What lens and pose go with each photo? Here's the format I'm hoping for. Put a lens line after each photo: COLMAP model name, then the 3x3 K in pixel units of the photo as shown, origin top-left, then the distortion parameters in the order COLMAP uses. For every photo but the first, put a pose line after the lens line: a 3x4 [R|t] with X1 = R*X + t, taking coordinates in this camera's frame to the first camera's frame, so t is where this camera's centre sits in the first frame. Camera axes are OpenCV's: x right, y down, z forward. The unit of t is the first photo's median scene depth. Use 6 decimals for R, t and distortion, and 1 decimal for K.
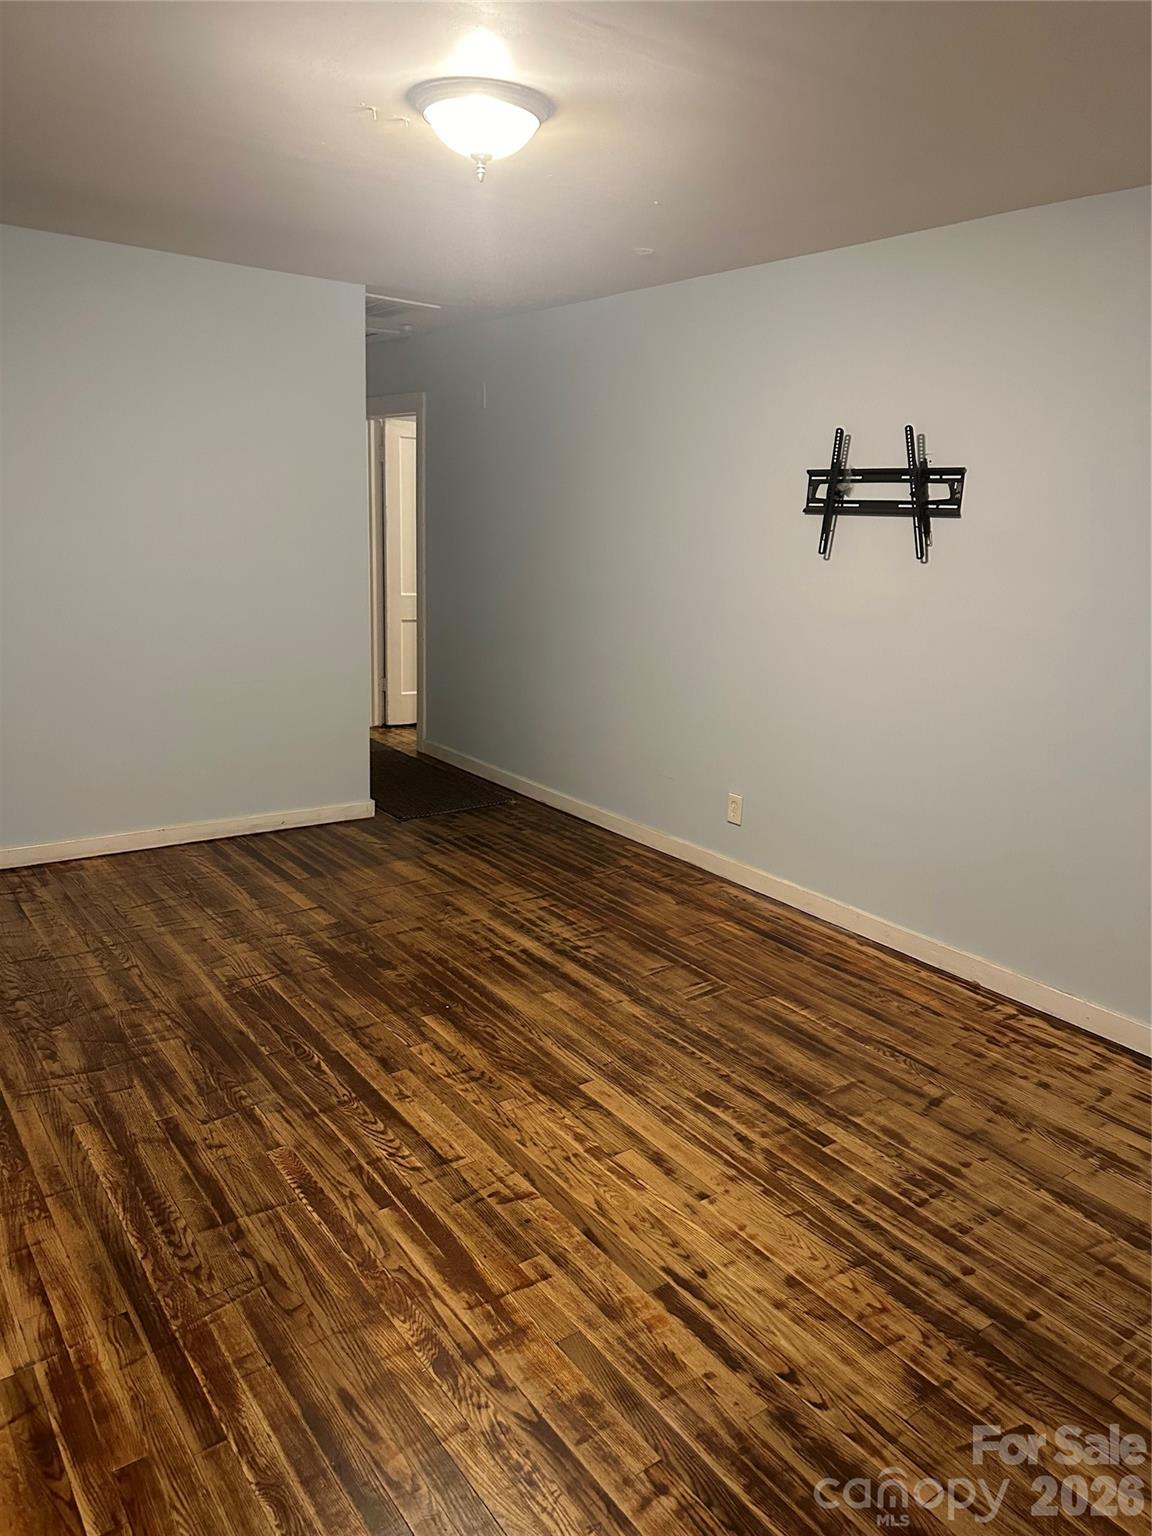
lens RADIAL K [[1077.9, 0, 577.6], [0, 1077.9, 771.1], [0, 0, 1]] dist [0.025376, -0.021843]
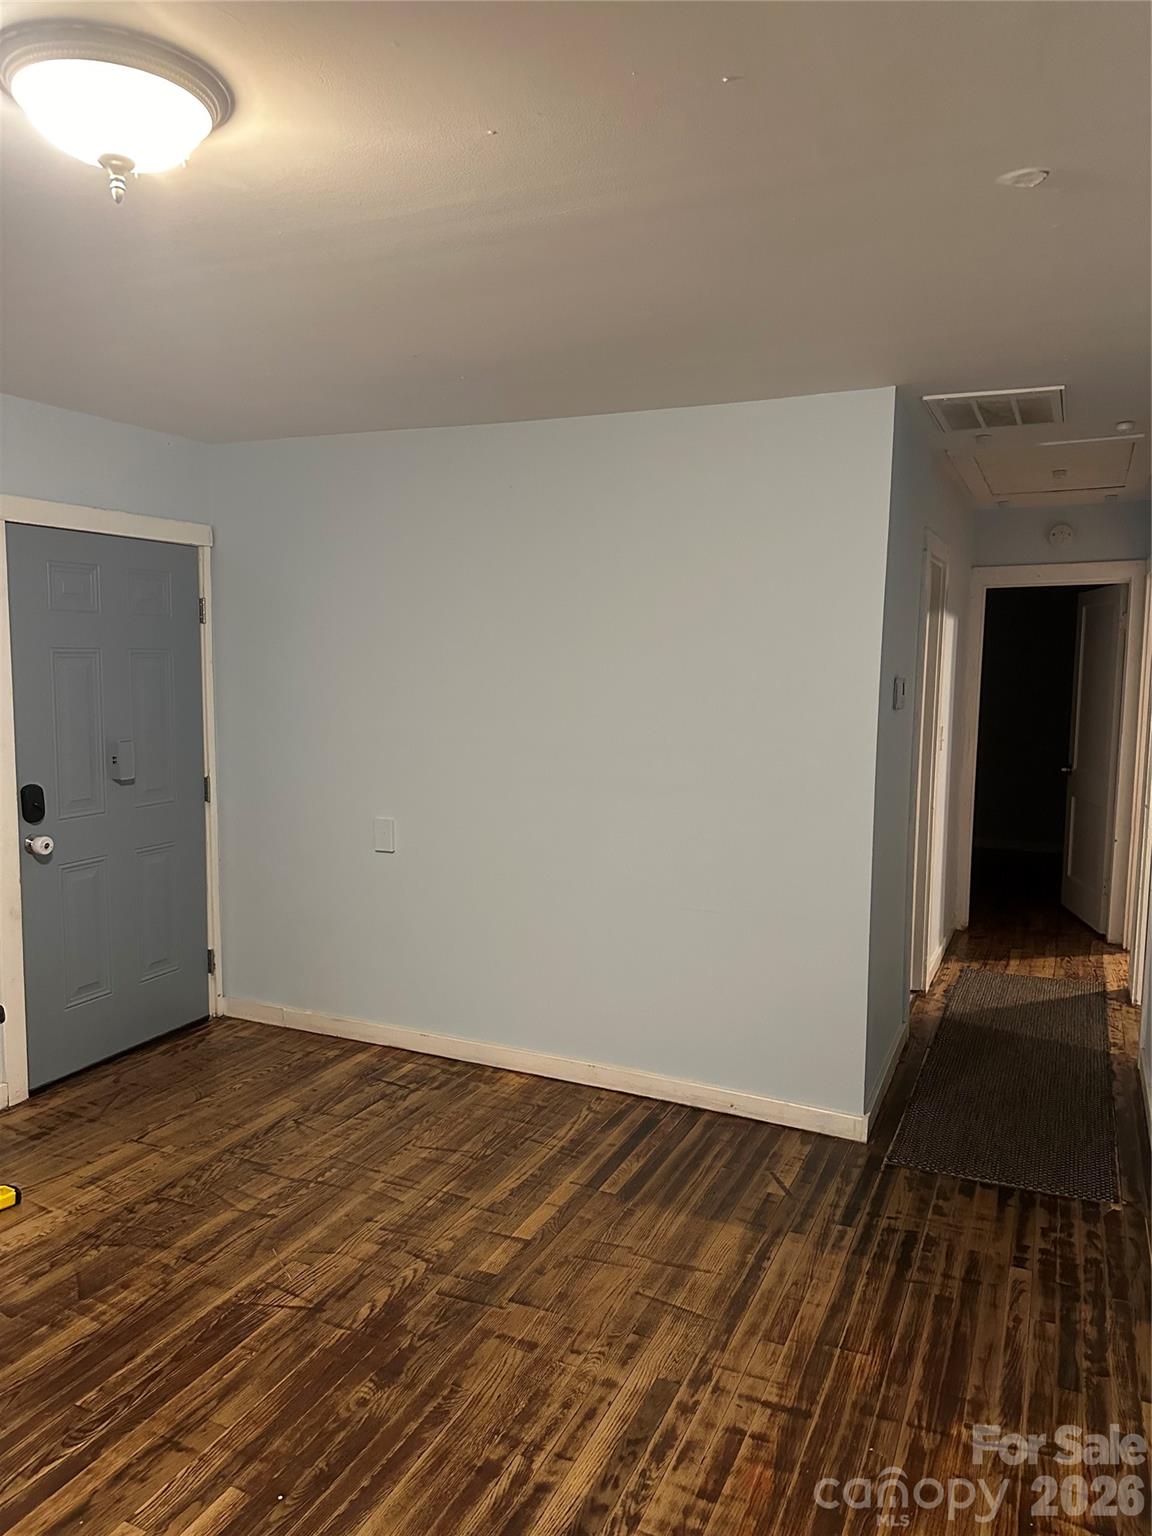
lens RADIAL K [[1077.9, 0, 573.1], [0, 1077.9, 763.0], [0, 0, 1]] dist [0.025376, -0.021843]
pose [[0.466098, 0.054747, -0.883038, 0.400777], [-0.188501, 0.981312, -0.038657, -0.167781], [0.864419, 0.184471, 0.467707, 0.640917]]
